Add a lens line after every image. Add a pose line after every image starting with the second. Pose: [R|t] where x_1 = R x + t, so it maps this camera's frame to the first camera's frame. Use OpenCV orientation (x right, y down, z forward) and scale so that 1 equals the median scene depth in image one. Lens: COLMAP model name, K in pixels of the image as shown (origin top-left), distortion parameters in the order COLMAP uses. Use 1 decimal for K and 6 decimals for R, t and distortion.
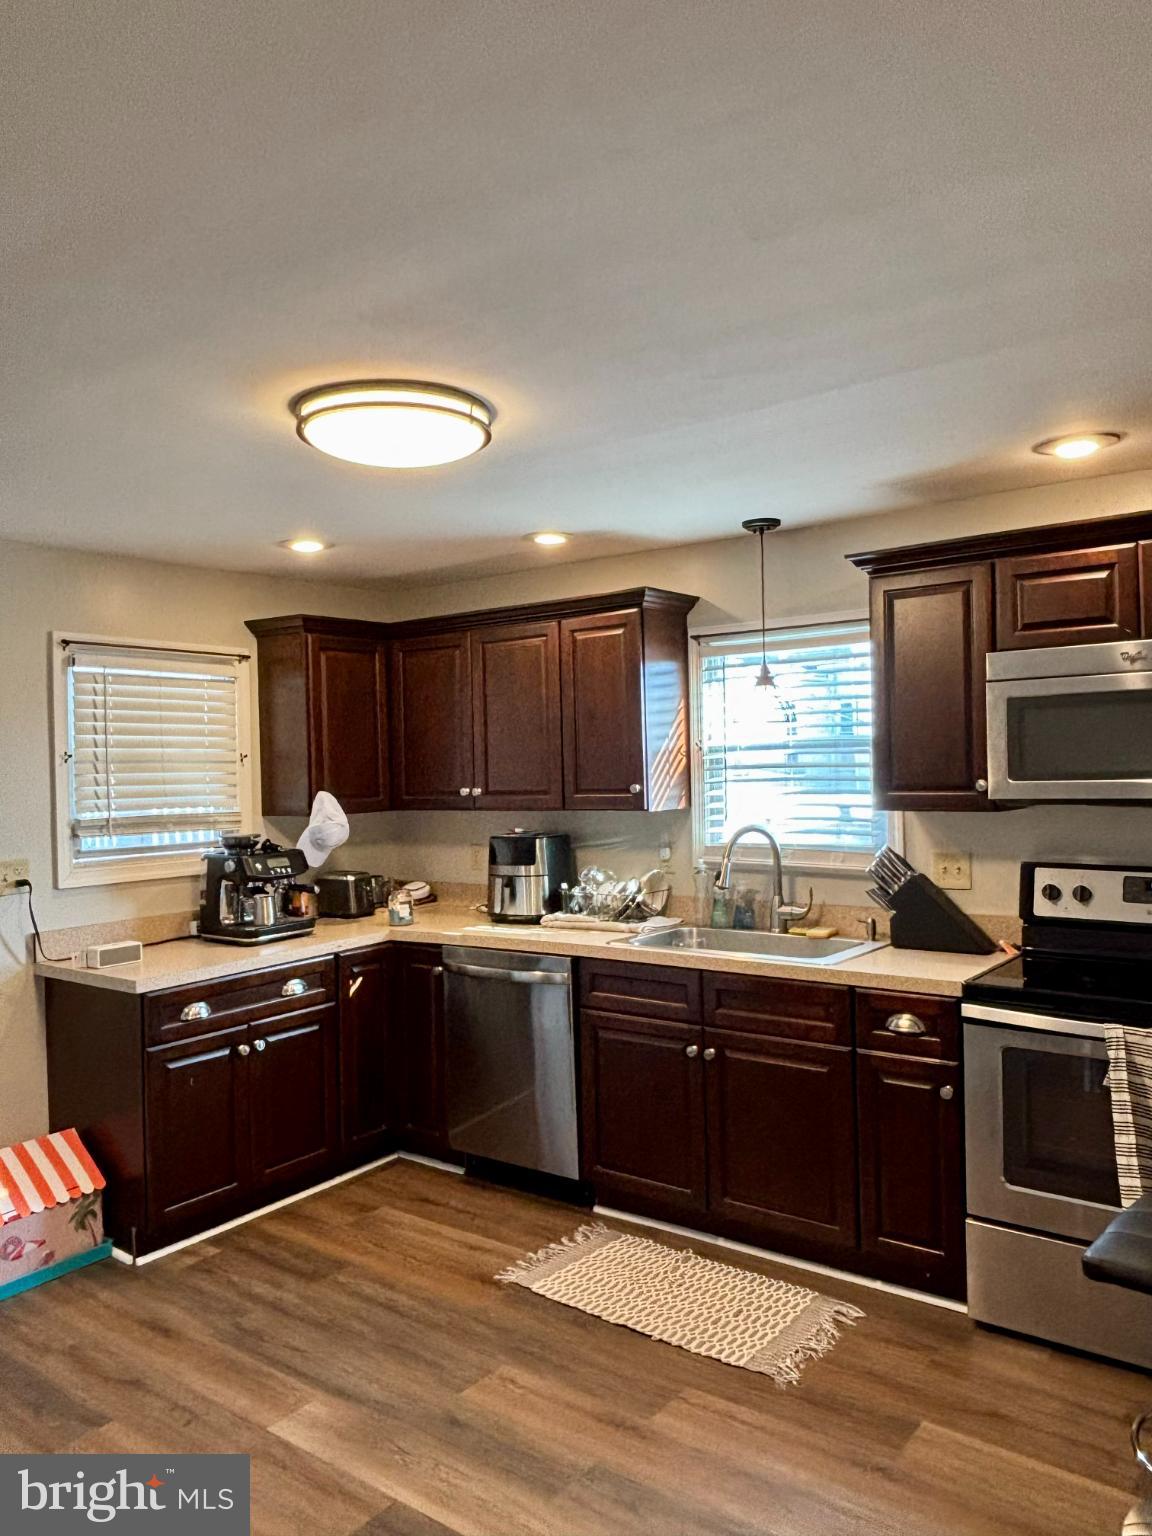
lens RADIAL K [[1078.1, 0, 576.0], [0, 1078.1, 768.0], [0, 0, 1]] dist [0.068884, -0.099305]
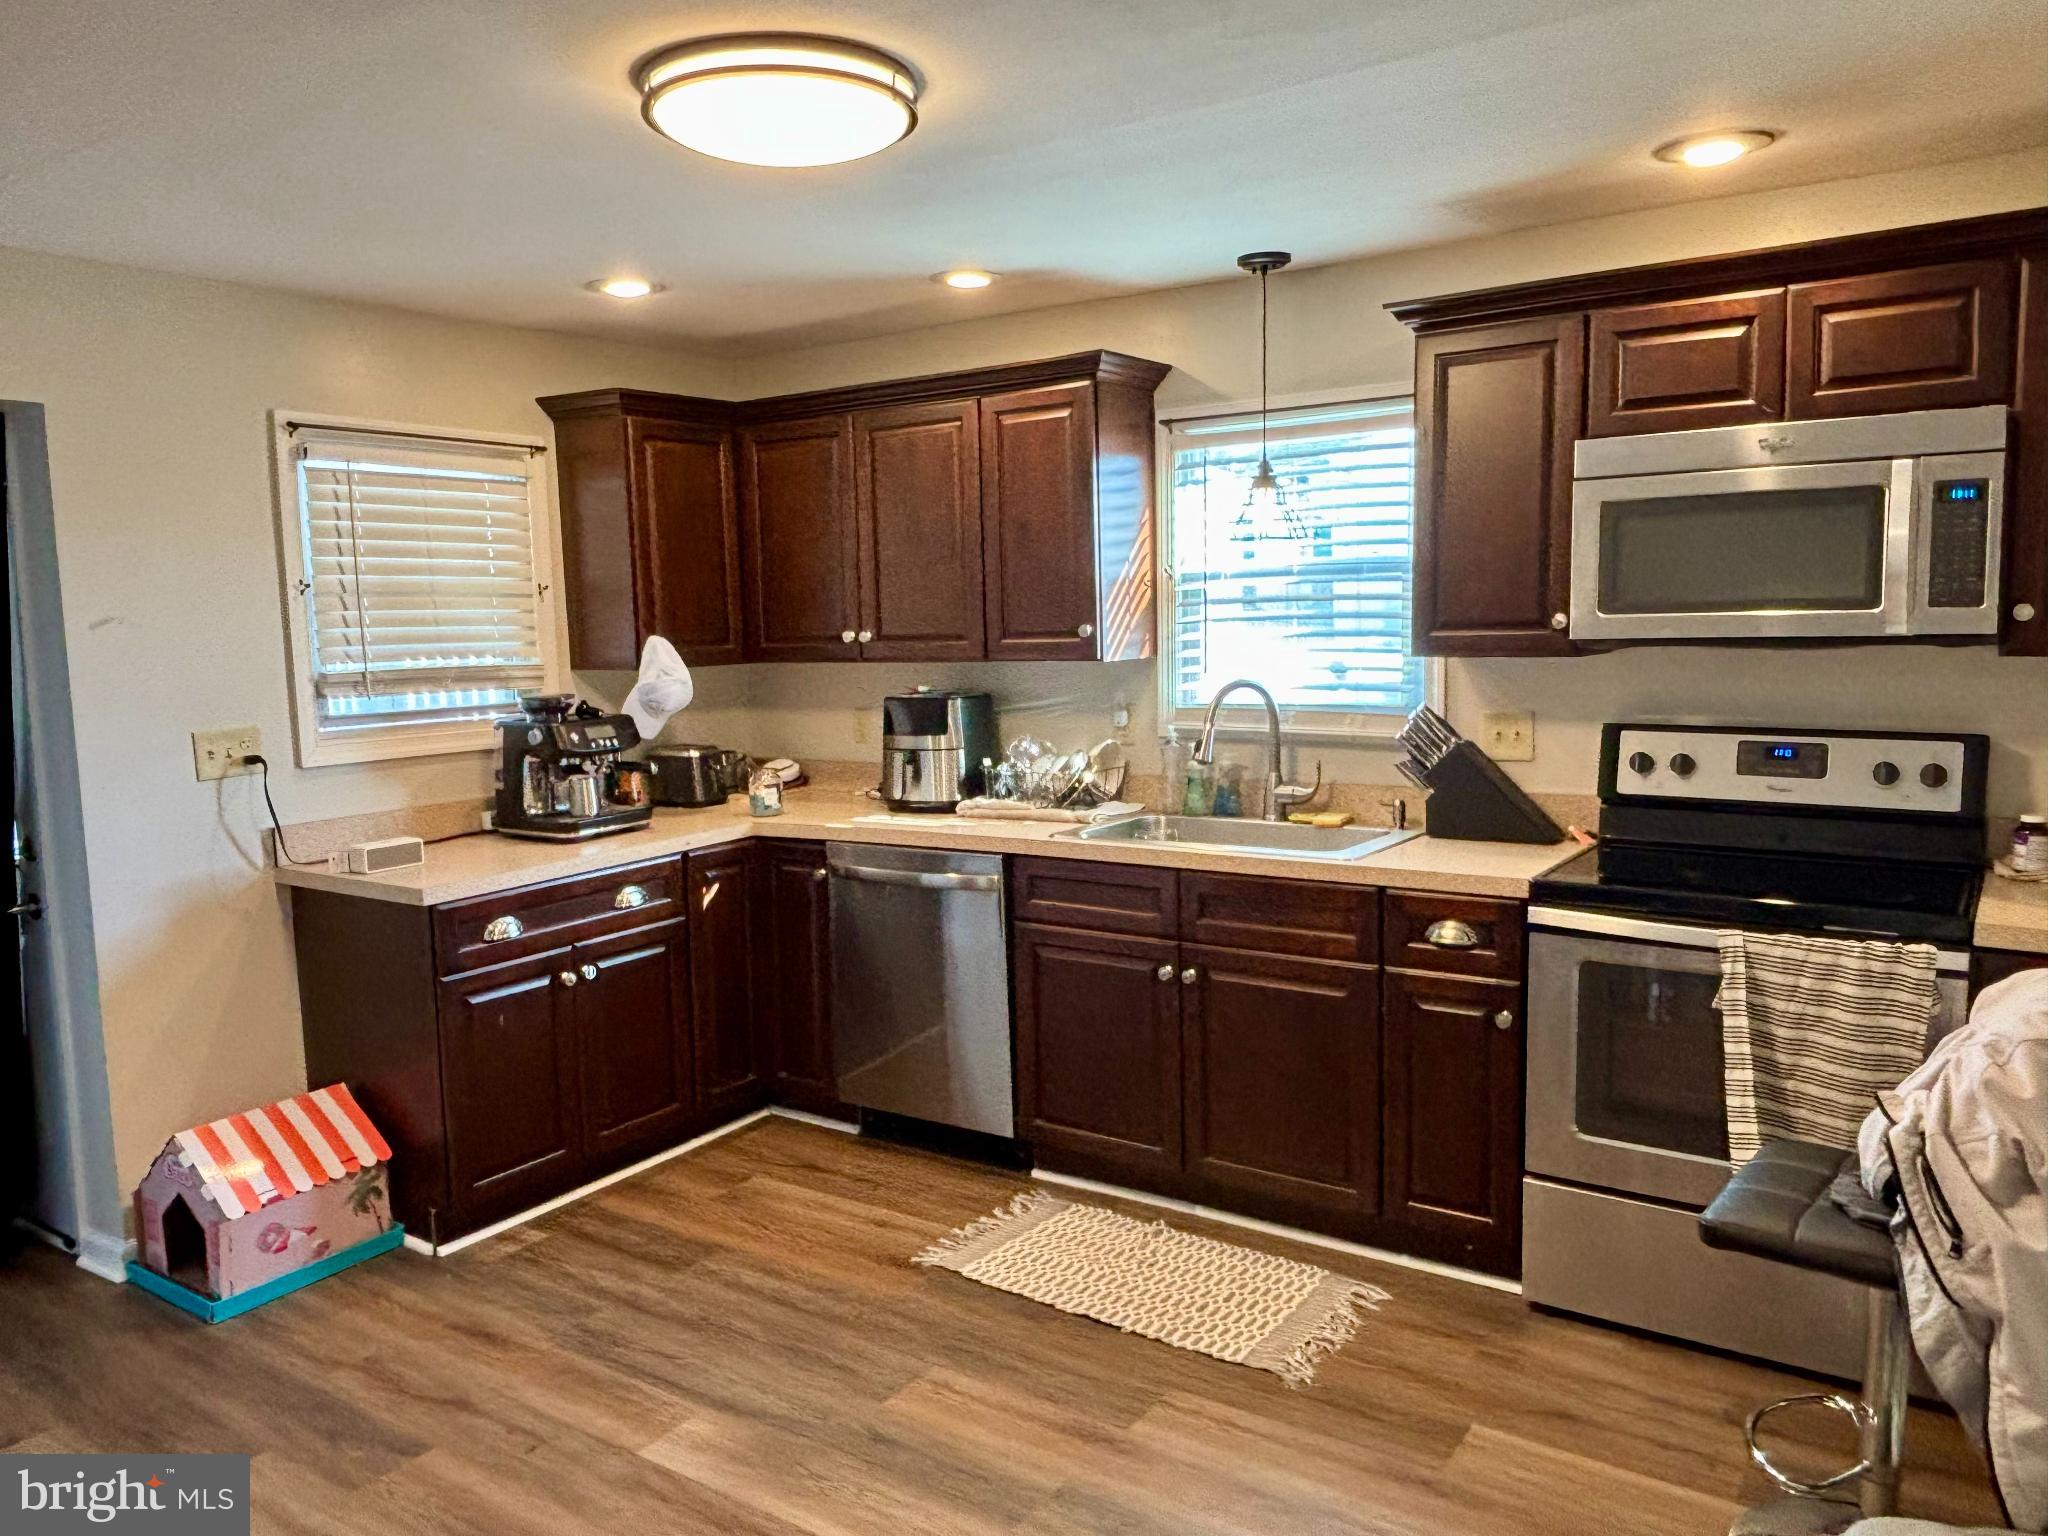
lens RADIAL K [[1434.8, 0, 1024.0], [0, 1434.8, 768.0], [0, 0, 1]] dist [0.106718, -0.191079]
pose [[0.999268, -0.006453, 0.037697, -0.030365], [0.002284, 0.993972, 0.109608, 0.005417], [-0.038177, -0.109442, 0.993260, 0.008337]]
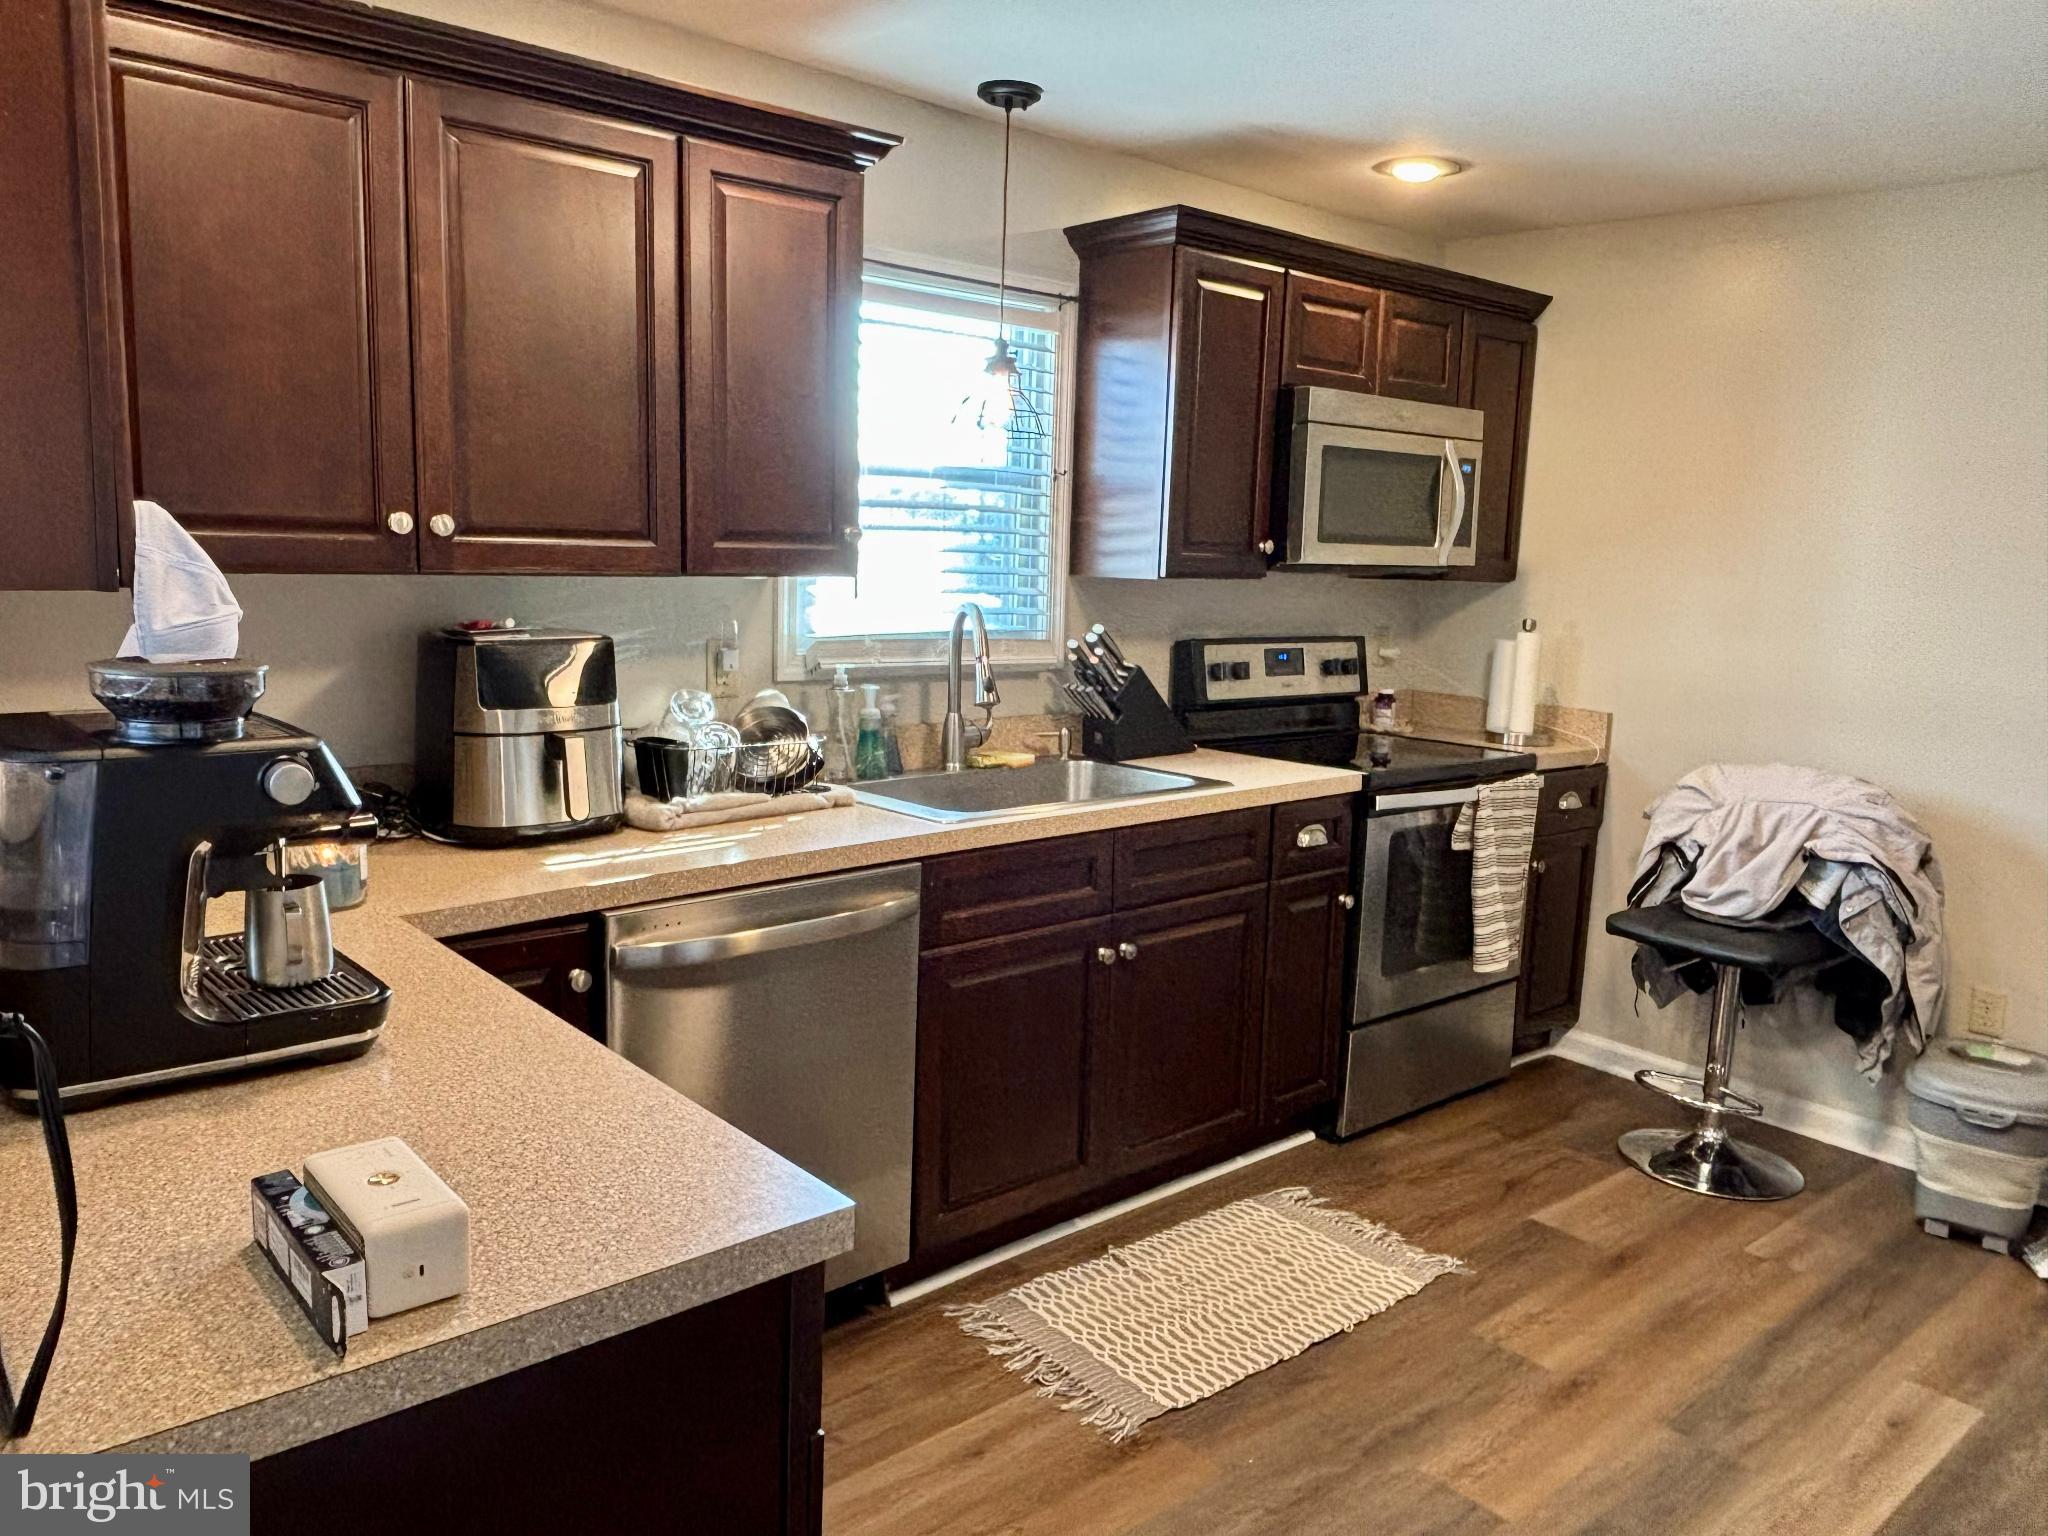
lens RADIAL K [[1437.5, 0, 1024.0], [0, 1437.5, 768.0], [0, 0, 1]] dist [0.068884, -0.099305]
pose [[0.221148, -0.121627, 0.967626, -0.682351], [-0.035618, 0.990523, 0.132645, 0.039569], [-0.974590, -0.063799, 0.214720, 0.837867]]
